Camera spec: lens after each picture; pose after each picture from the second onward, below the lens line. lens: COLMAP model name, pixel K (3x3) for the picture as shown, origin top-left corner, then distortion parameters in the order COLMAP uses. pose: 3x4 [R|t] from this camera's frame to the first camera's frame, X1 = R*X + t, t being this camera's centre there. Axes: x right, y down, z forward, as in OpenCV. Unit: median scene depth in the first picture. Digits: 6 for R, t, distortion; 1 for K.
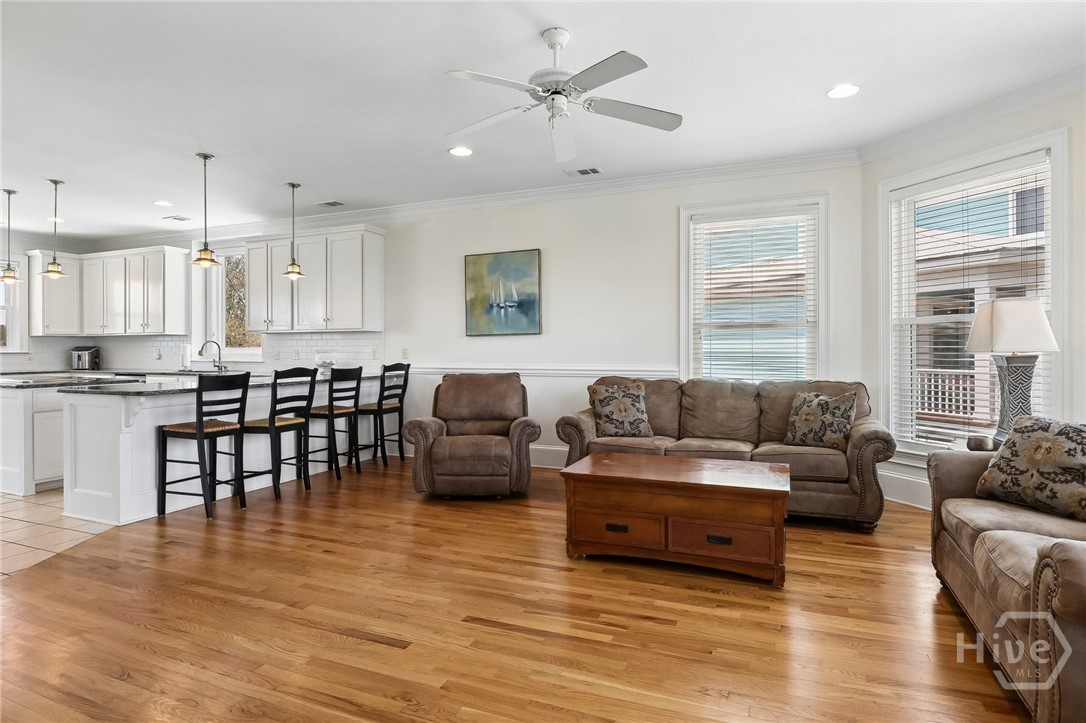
lens RADIAL K [[597.3, 0, 566.6], [0, 597.3, 350.6], [0, 0, 1]] dist [0.001584, -0.004275]
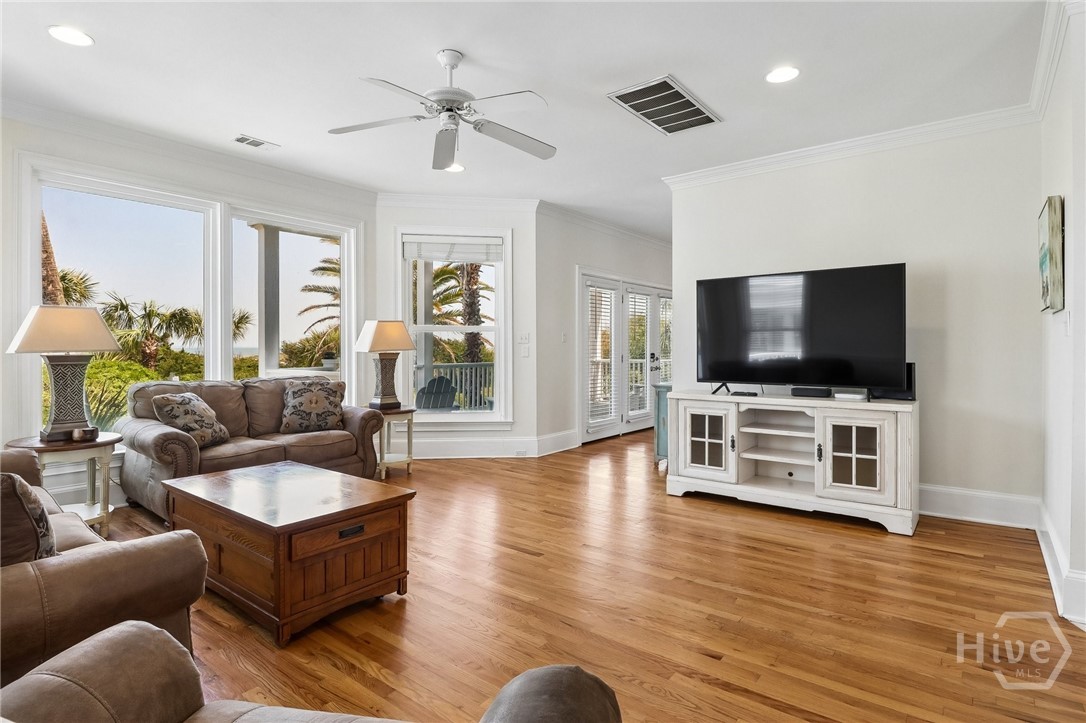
lens RADIAL K [[562.2, 0, 546.8], [0, 562.2, 351.9], [0, 0, 1]] dist [-0.001988, -0.000836]
pose [[-0.955638, -0.002707, 0.294532, -0.379173], [0.000064, 0.999956, 0.009398, -0.007421], [-0.294545, 0.009000, -0.955595, 1.543334]]
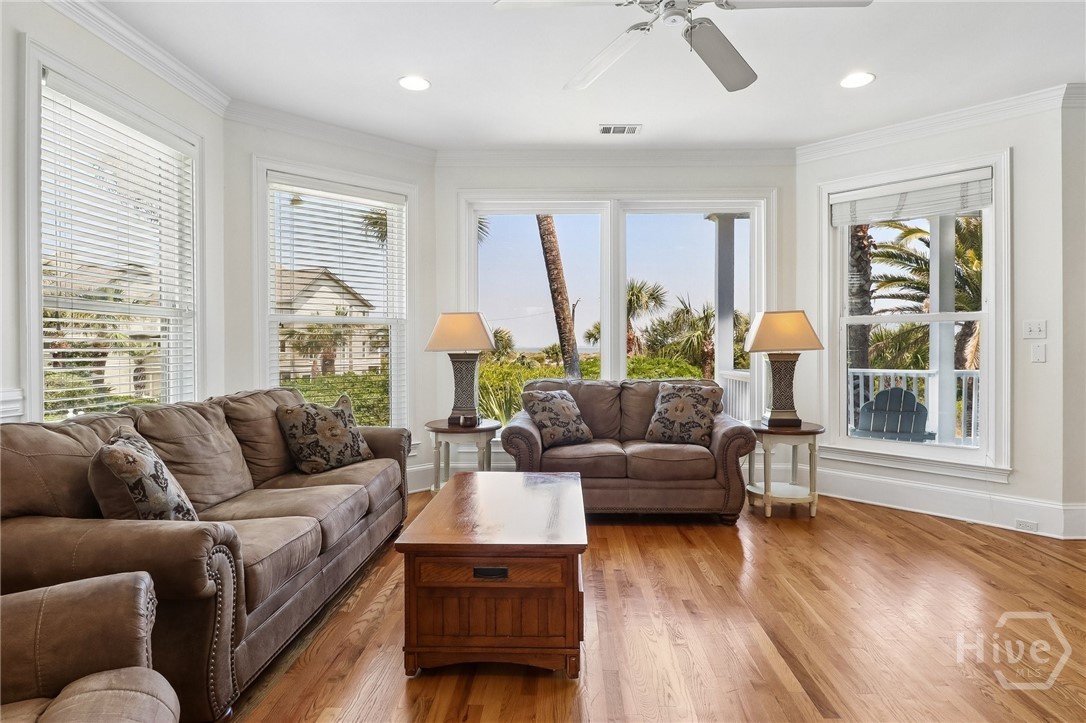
lens RADIAL K [[597.3, 0, 548.1], [0, 597.3, 353.1], [0, 0, 1]] dist [0.001584, -0.004275]
pose [[-0.327467, -0.009735, 0.944812, -0.524234], [0.002559, 0.999934, 0.011190, -0.006310], [-0.944859, 0.006082, -0.327421, 1.105193]]
